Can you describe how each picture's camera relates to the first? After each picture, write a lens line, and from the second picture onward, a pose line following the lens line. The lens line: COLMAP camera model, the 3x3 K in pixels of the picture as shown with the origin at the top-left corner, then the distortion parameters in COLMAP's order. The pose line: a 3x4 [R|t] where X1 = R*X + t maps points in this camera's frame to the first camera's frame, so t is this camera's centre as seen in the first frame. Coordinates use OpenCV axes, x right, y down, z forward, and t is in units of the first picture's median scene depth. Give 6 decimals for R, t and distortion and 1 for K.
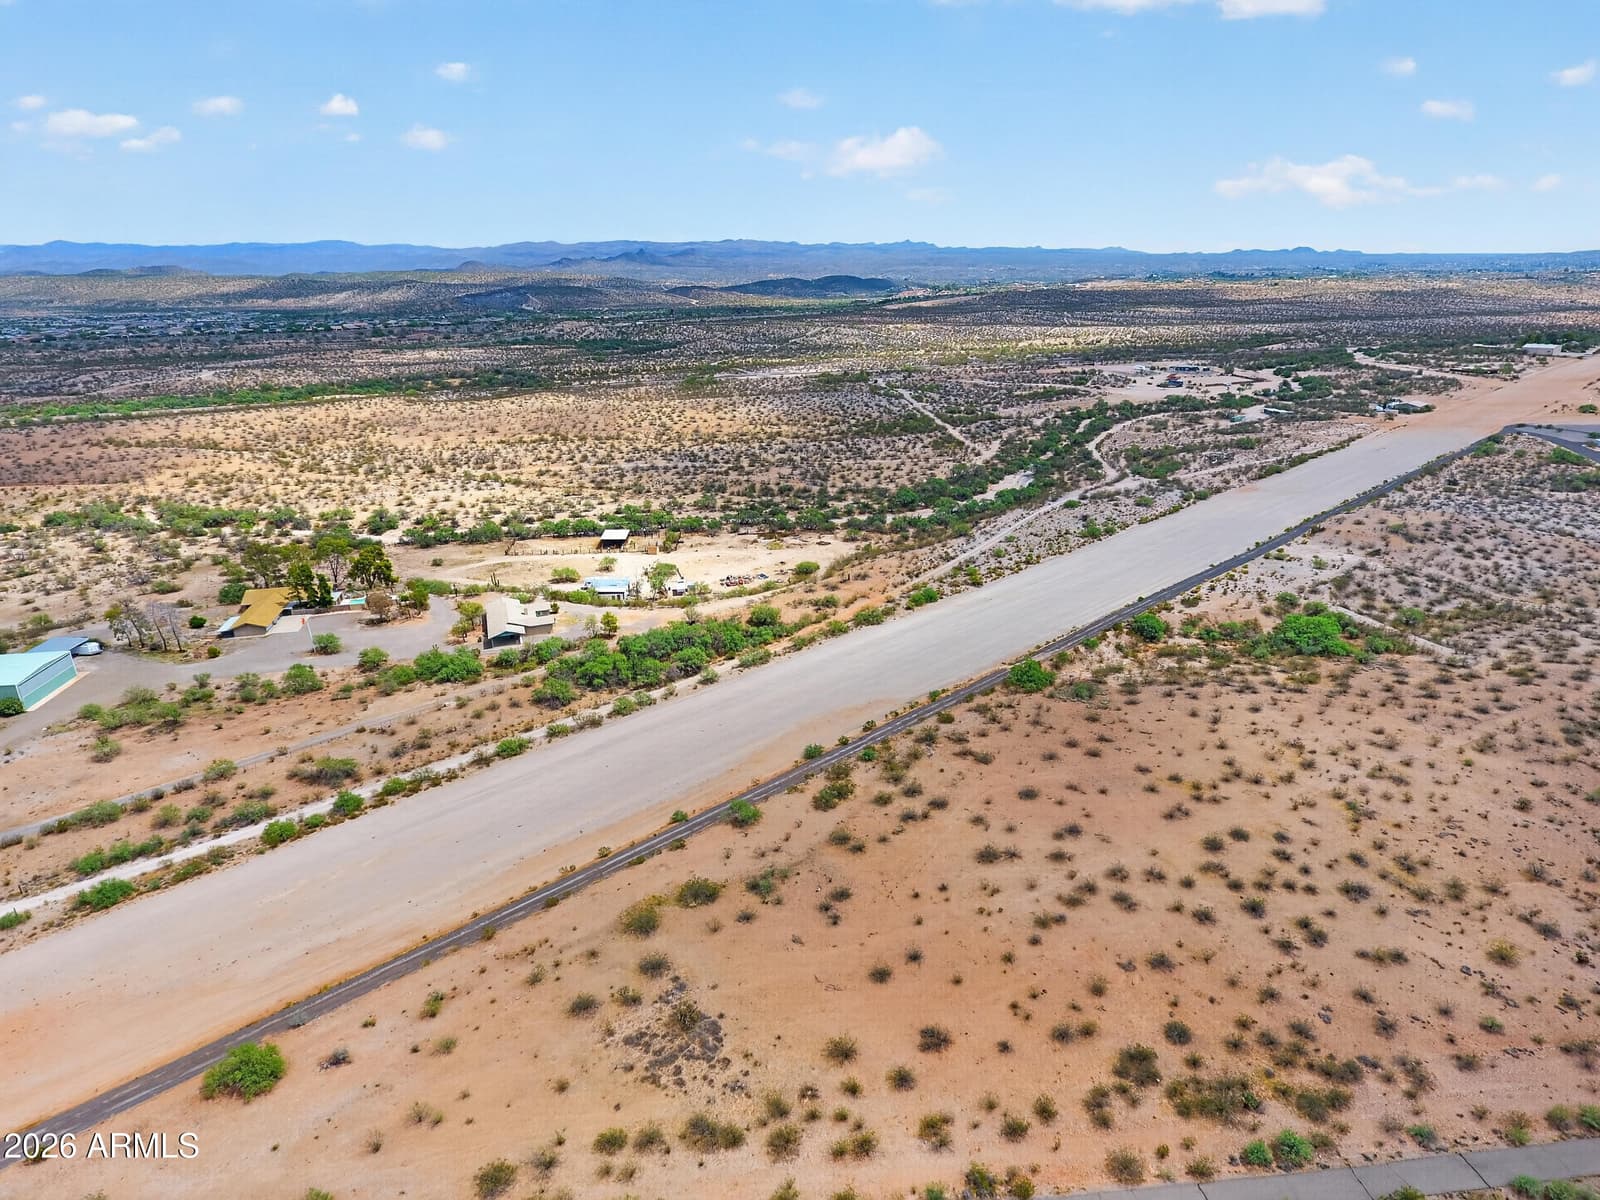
lens RADIAL K [[937.9, 0, 799.1], [0, 937.9, 611.7], [0, 0, 1]] dist [-0.004347, 0.000507]
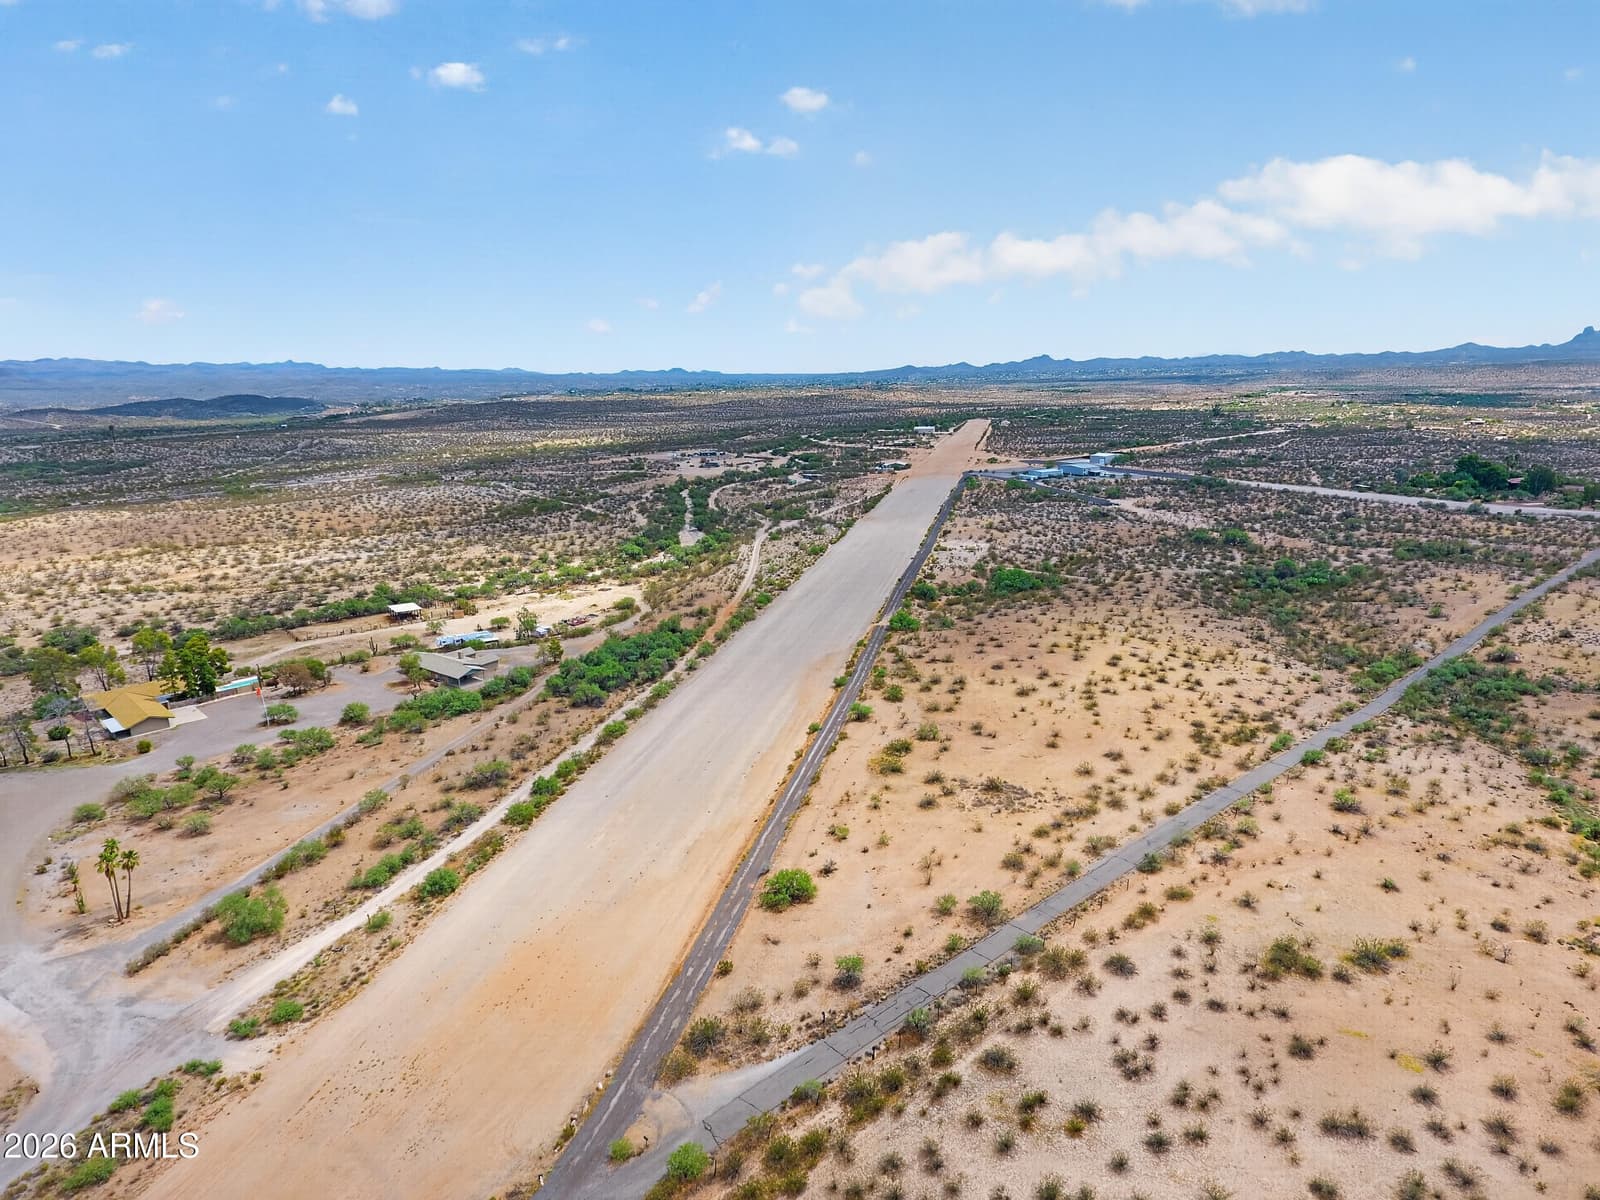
lens RADIAL K [[937.9, 0, 799.1], [0, 937.9, 611.7], [0, 0, 1]] dist [-0.004347, 0.000507]
pose [[0.829057, -0.138244, 0.541805, -0.815284], [0.200536, 0.978008, -0.057313, 0.131544], [-0.521967, 0.156167, 0.838548, -0.096421]]
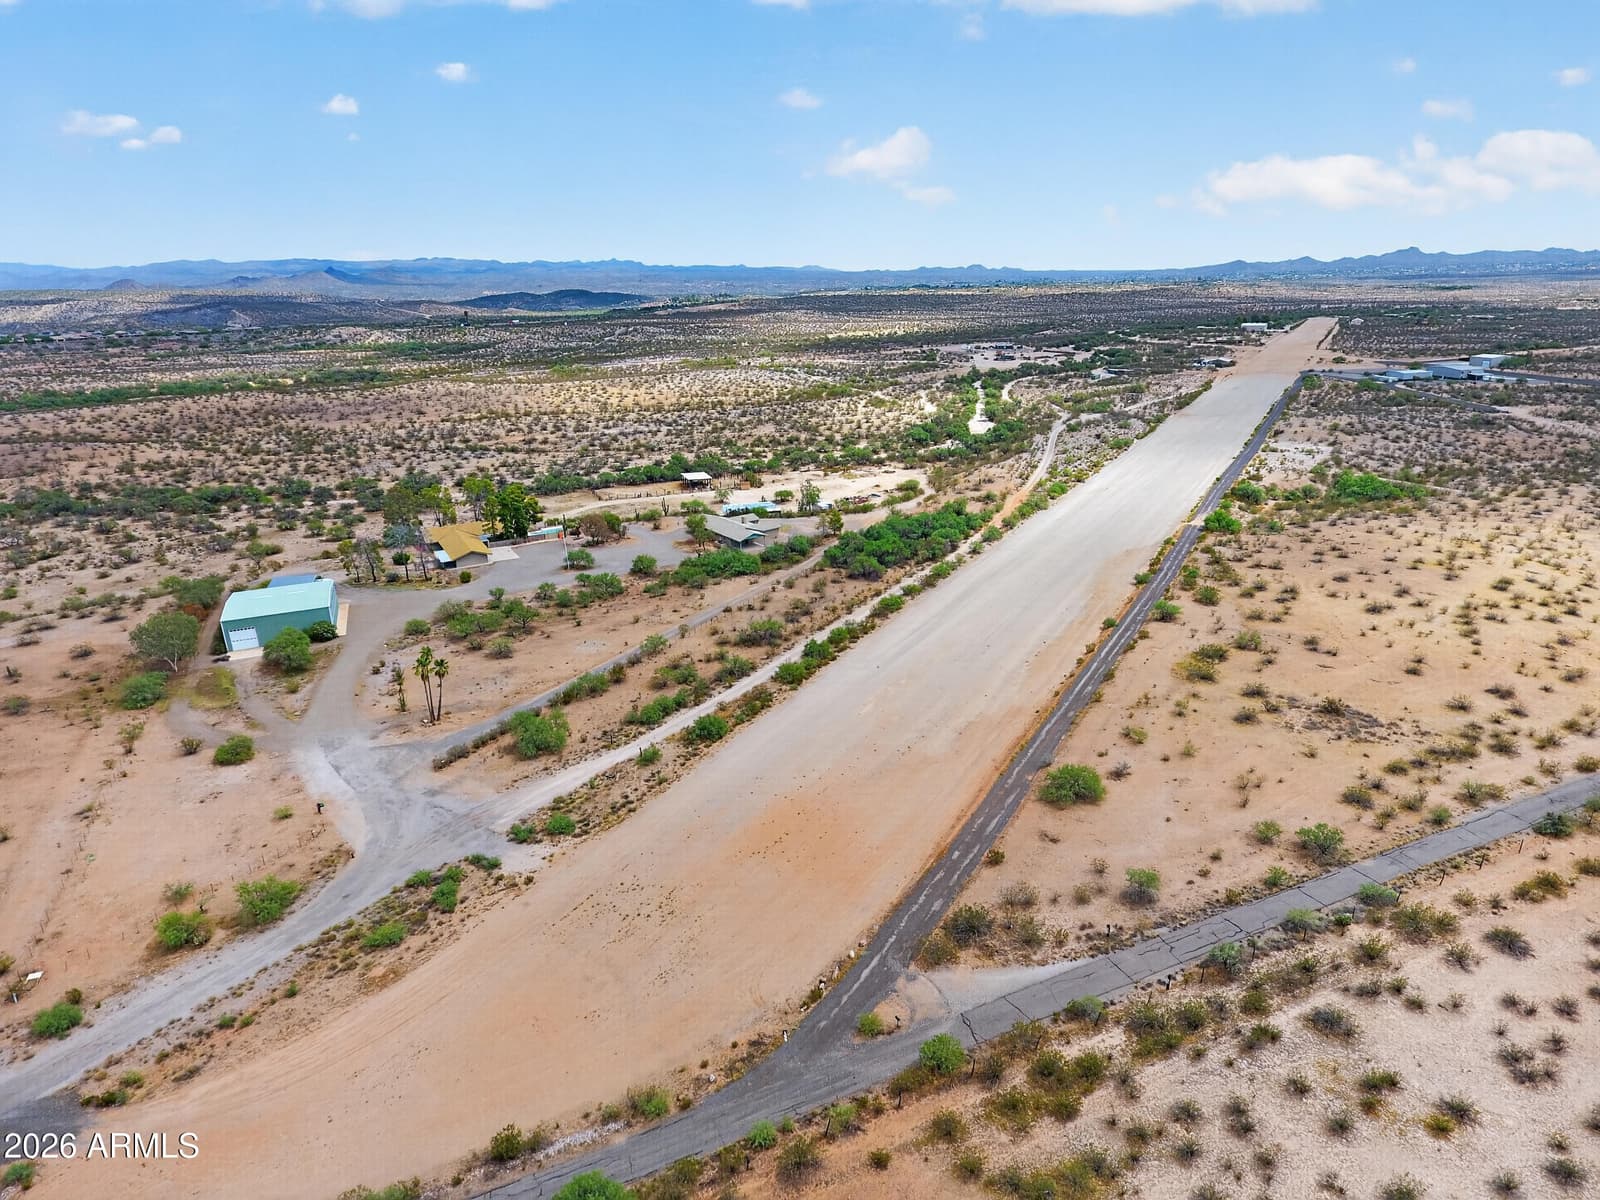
lens RADIAL K [[937.9, 0, 799.1], [0, 937.9, 611.7], [0, 0, 1]] dist [-0.004347, 0.000507]
pose [[0.957495, -0.100819, 0.270256, -0.797568], [0.105558, 0.994409, -0.003019, 0.166422], [-0.268441, 0.031418, 0.962784, -0.009163]]
